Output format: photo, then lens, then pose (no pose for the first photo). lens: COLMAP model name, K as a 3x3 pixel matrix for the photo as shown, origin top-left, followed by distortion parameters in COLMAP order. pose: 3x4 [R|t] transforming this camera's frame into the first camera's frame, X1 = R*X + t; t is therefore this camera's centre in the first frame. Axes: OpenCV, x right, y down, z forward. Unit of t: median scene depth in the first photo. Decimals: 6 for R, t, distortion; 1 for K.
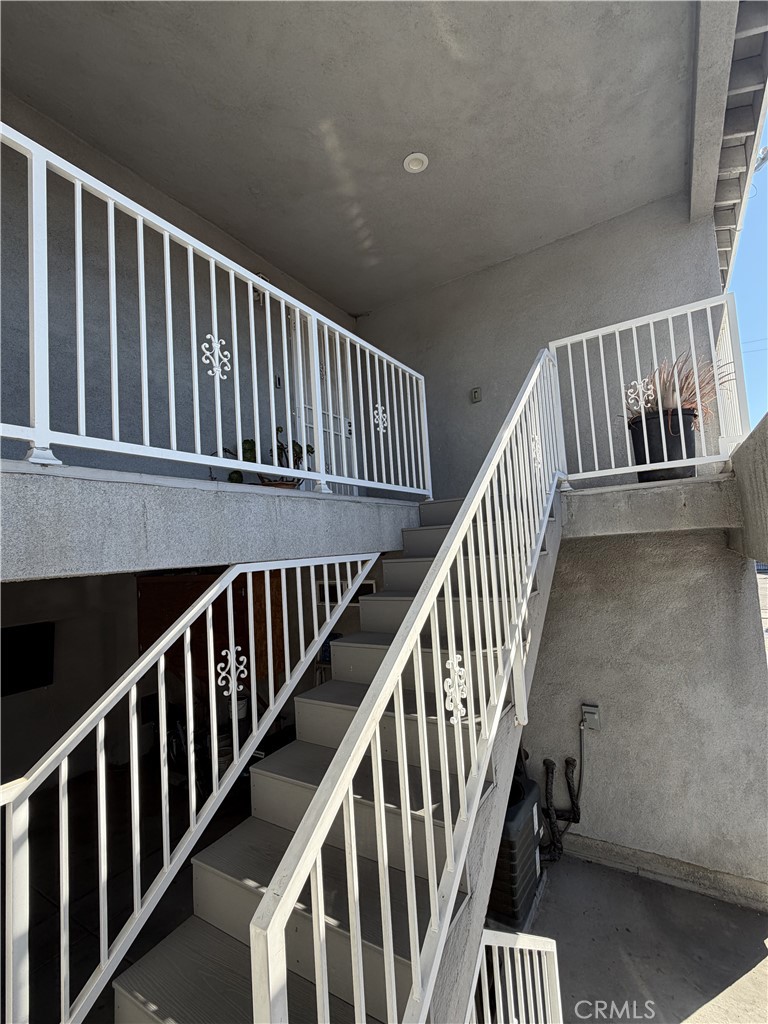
lens RADIAL K [[465.7, 0, 385.1], [0, 465.7, 511.6], [0, 0, 1]] dist [-0.000841, -0.000144]
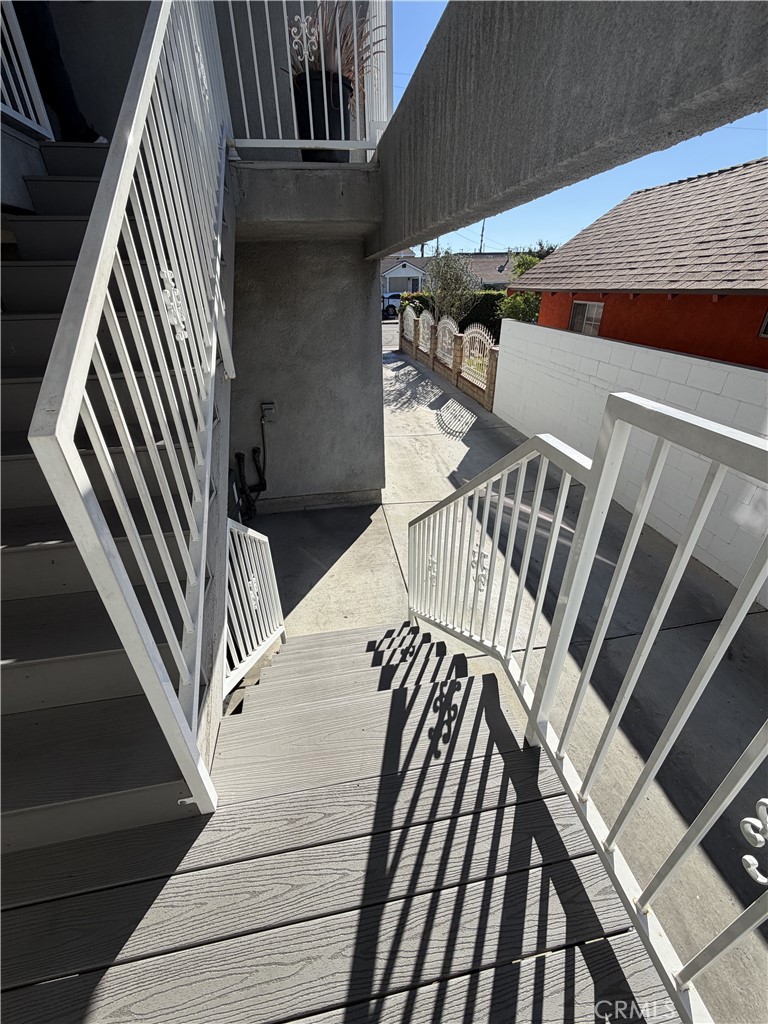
lens RADIAL K [[407.9, 0, 384.0], [0, 407.9, 512.0], [0, 0, 1]] dist [-0.002570, 0.000440]
pose [[0.754623, -0.277526, 0.594578, -0.063071], [-0.077367, 0.862196, 0.500632, 0.127642], [-0.651581, -0.423789, 0.629162, -0.002197]]
